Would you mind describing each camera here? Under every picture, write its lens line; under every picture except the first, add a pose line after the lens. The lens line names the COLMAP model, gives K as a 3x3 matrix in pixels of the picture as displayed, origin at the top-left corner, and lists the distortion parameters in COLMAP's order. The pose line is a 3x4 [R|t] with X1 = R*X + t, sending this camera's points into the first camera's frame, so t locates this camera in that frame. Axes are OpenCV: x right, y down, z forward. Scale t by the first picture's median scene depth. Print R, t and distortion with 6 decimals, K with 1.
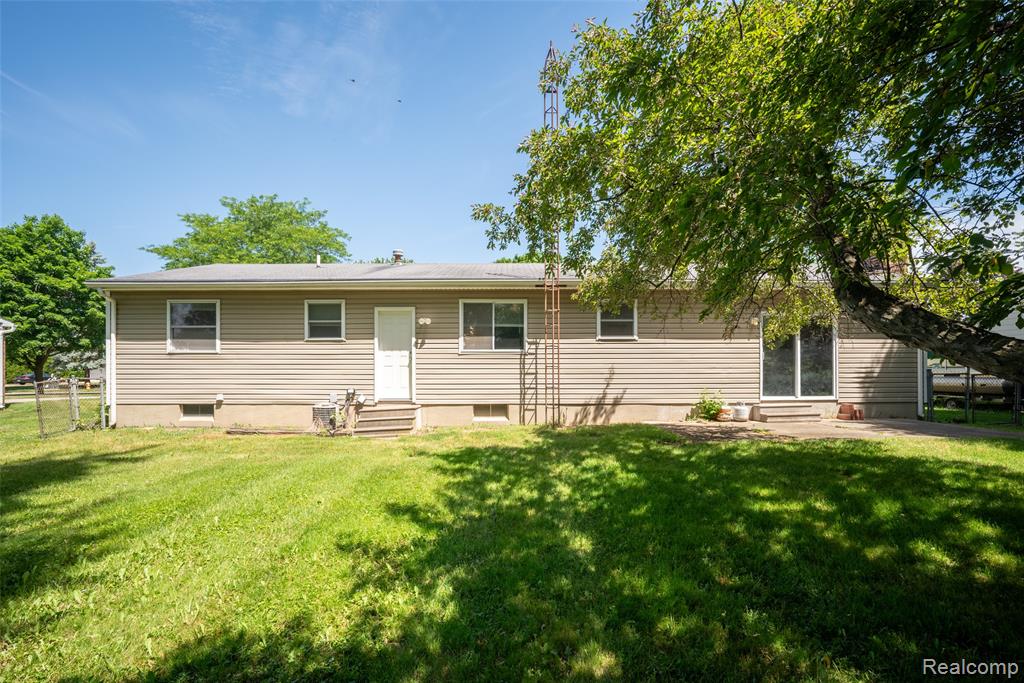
lens RADIAL K [[398.8, 0, 511.1], [0, 398.8, 374.1], [0, 0, 1]] dist [-0.000687, -0.000001]
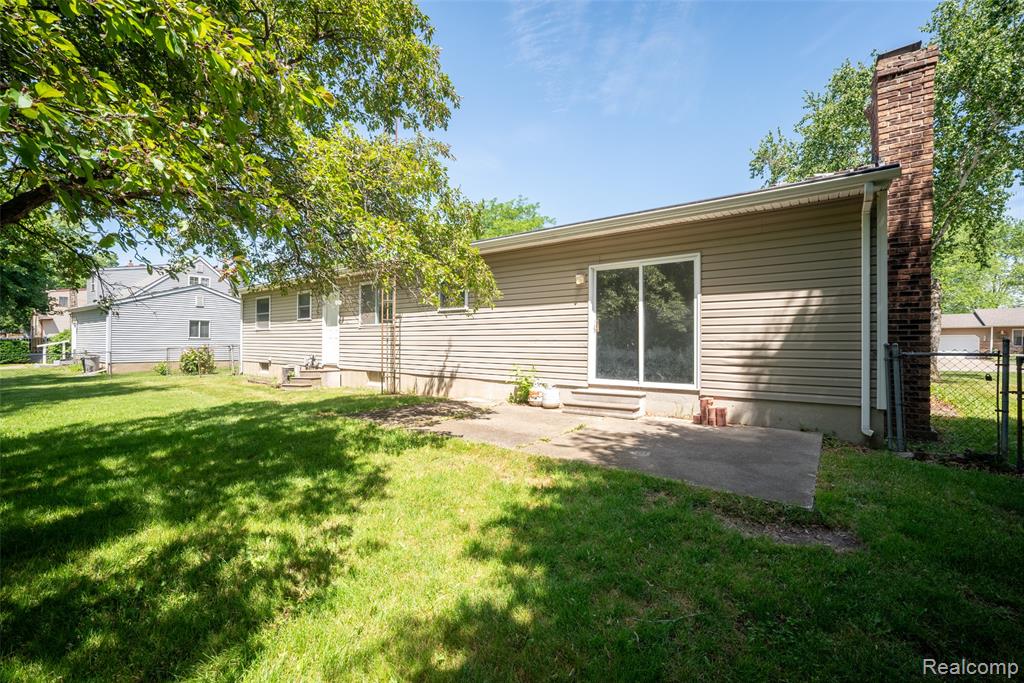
lens RADIAL K [[385.1, 0, 512.0], [0, 385.1, 341.5], [0, 0, 1]] dist [-0.000035, 0.000008]
pose [[0.816174, 0.004804, -0.577787, 0.918315], [-0.007343, 0.999971, -0.002058, -0.011063], [0.577760, 0.005922, 0.816185, 0.318616]]
